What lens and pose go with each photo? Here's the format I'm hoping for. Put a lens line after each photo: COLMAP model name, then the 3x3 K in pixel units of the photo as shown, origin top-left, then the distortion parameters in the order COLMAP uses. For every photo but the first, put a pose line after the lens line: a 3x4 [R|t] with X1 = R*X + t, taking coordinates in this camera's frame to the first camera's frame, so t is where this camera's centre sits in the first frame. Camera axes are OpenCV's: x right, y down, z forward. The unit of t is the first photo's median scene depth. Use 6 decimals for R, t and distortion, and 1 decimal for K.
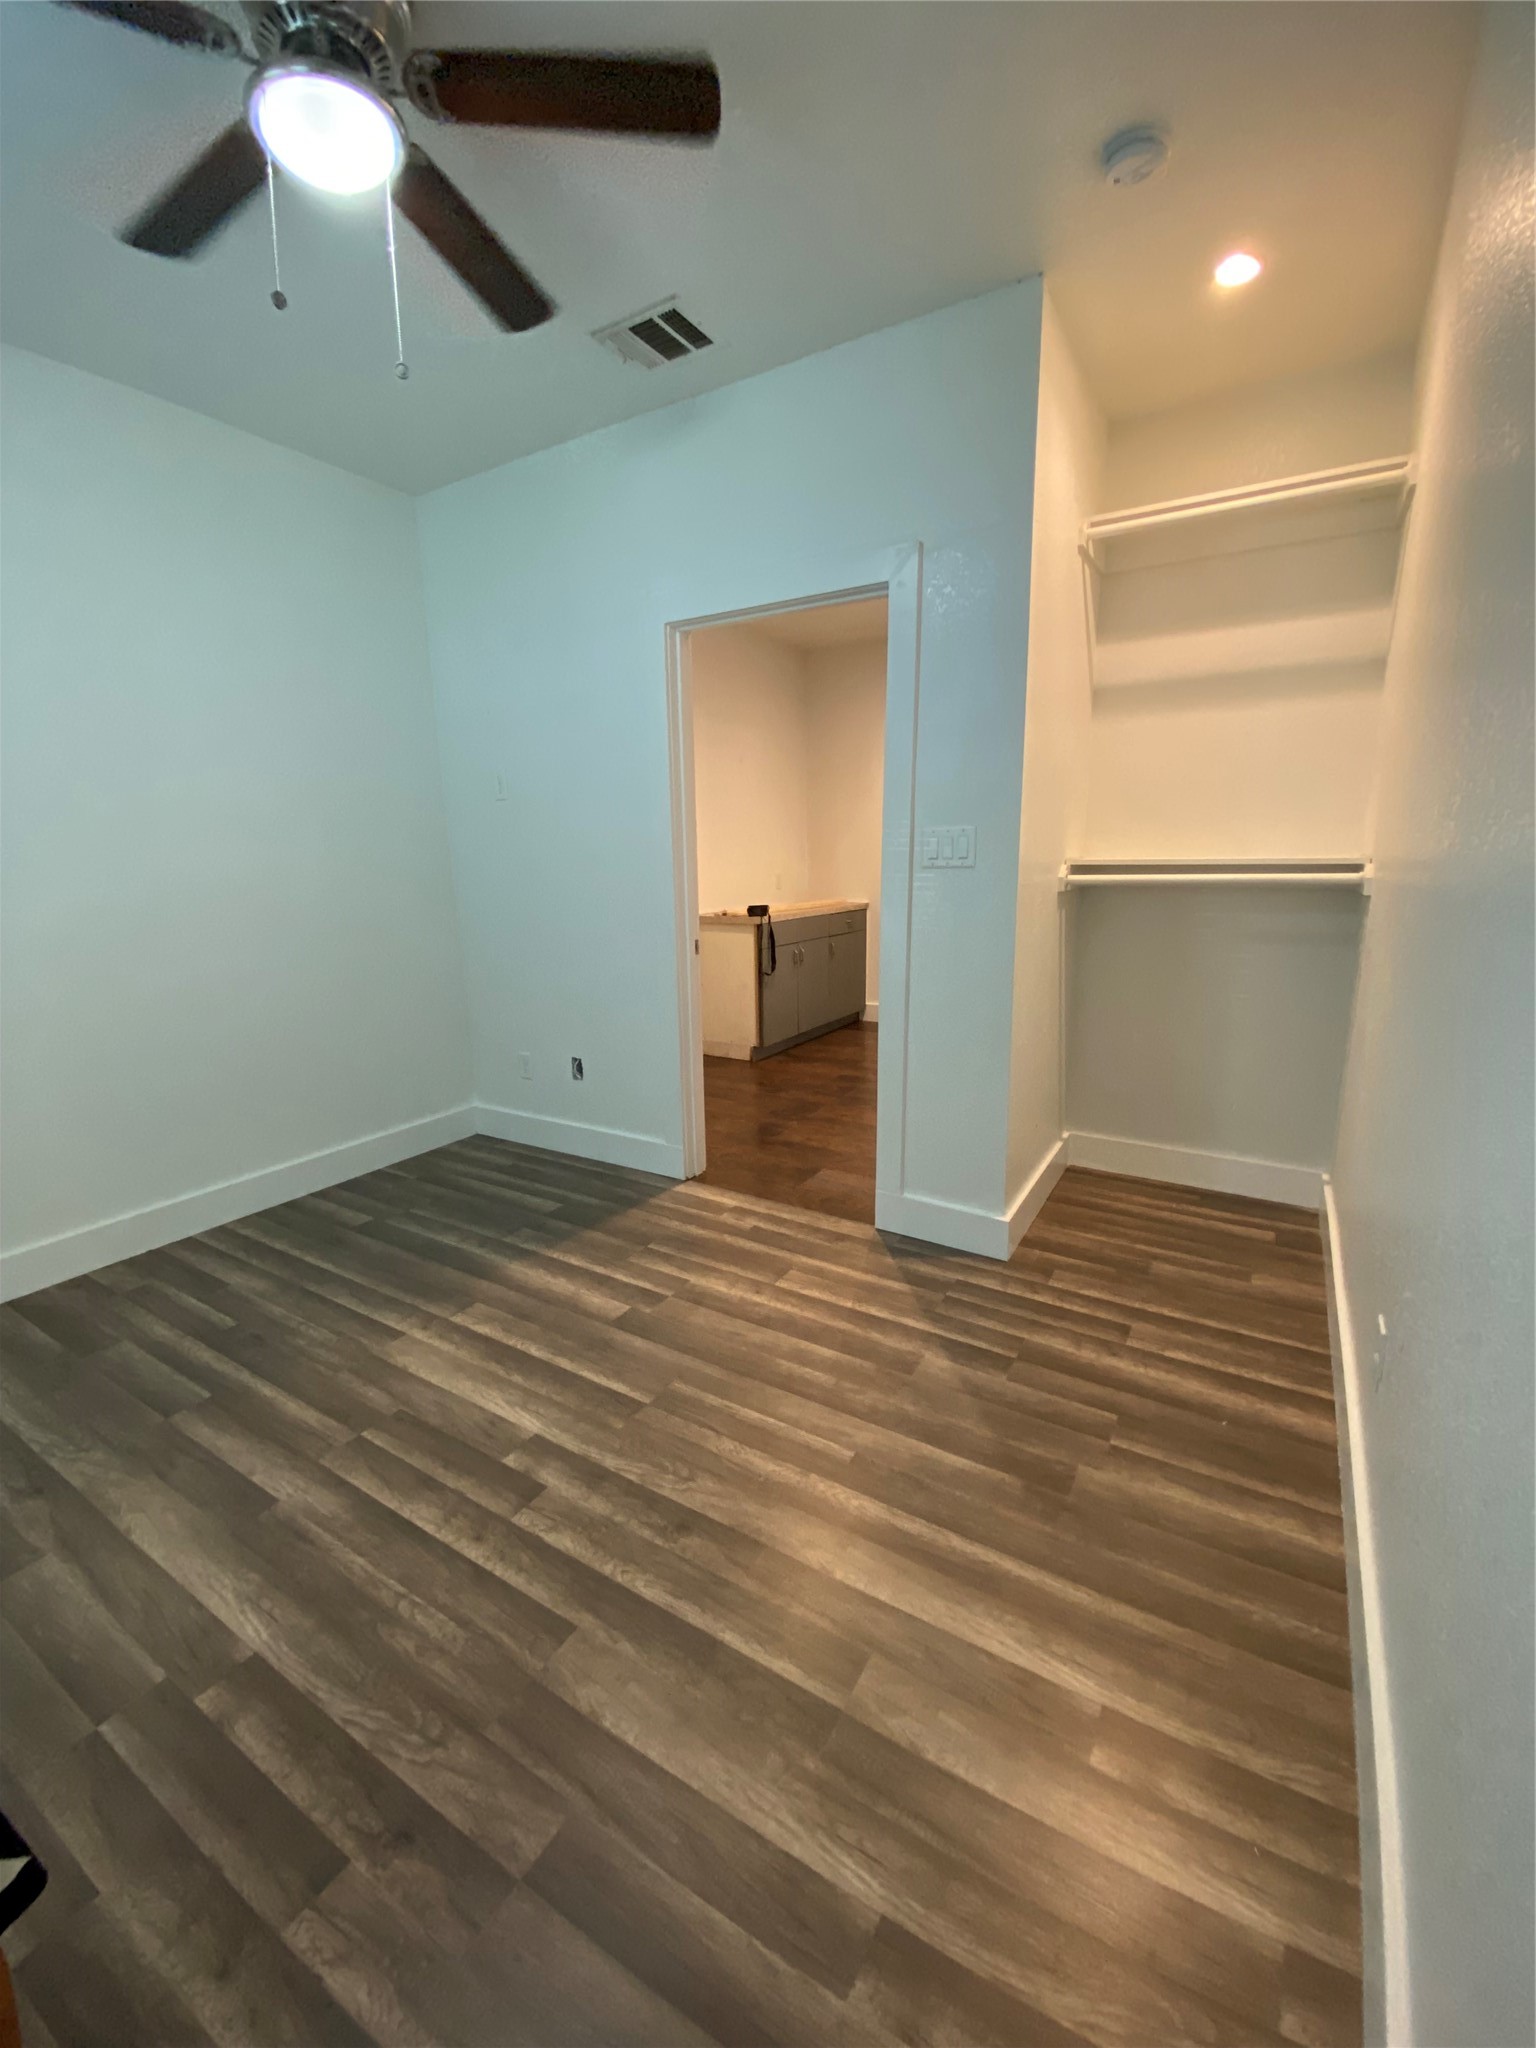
lens RADIAL K [[834.7, 0, 768.0], [0, 834.7, 1024.0], [0, 0, 1]] dist [-0.000282, -0.012890]
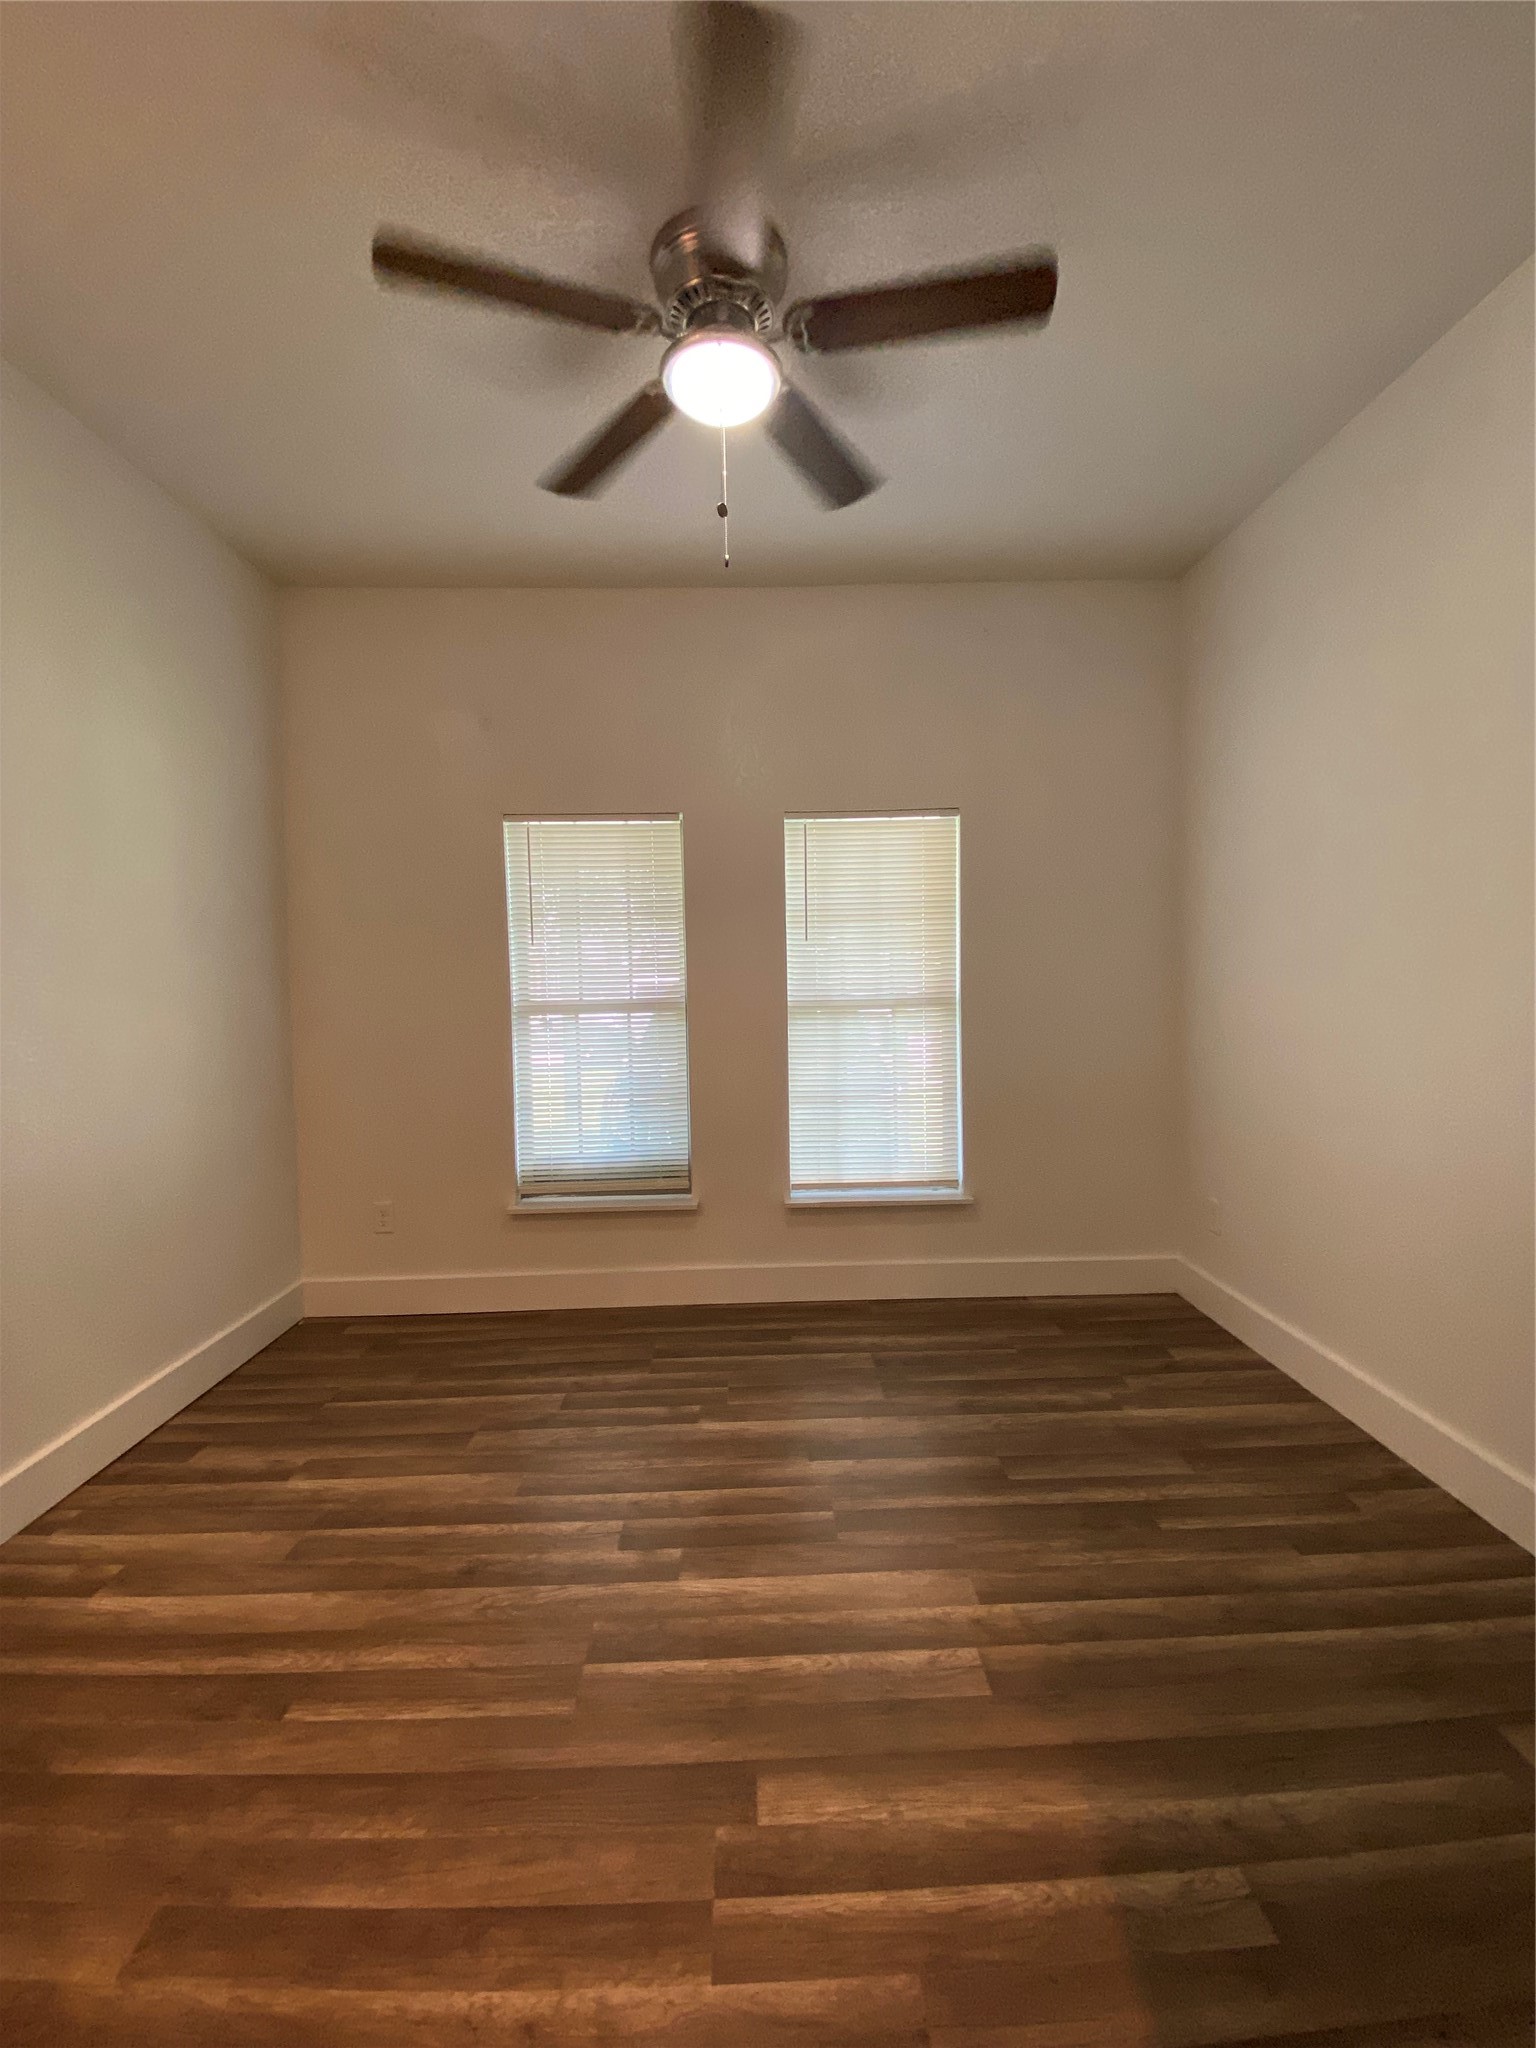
lens RADIAL K [[834.7, 0, 768.0], [0, 834.7, 1024.0], [0, 0, 1]] dist [-0.000282, -0.012890]
pose [[-0.843423, 0.056513, -0.534269, 0.085969], [-0.079993, 0.970157, 0.228901, -0.297720], [0.531261, 0.235798, -0.813733, 1.544836]]
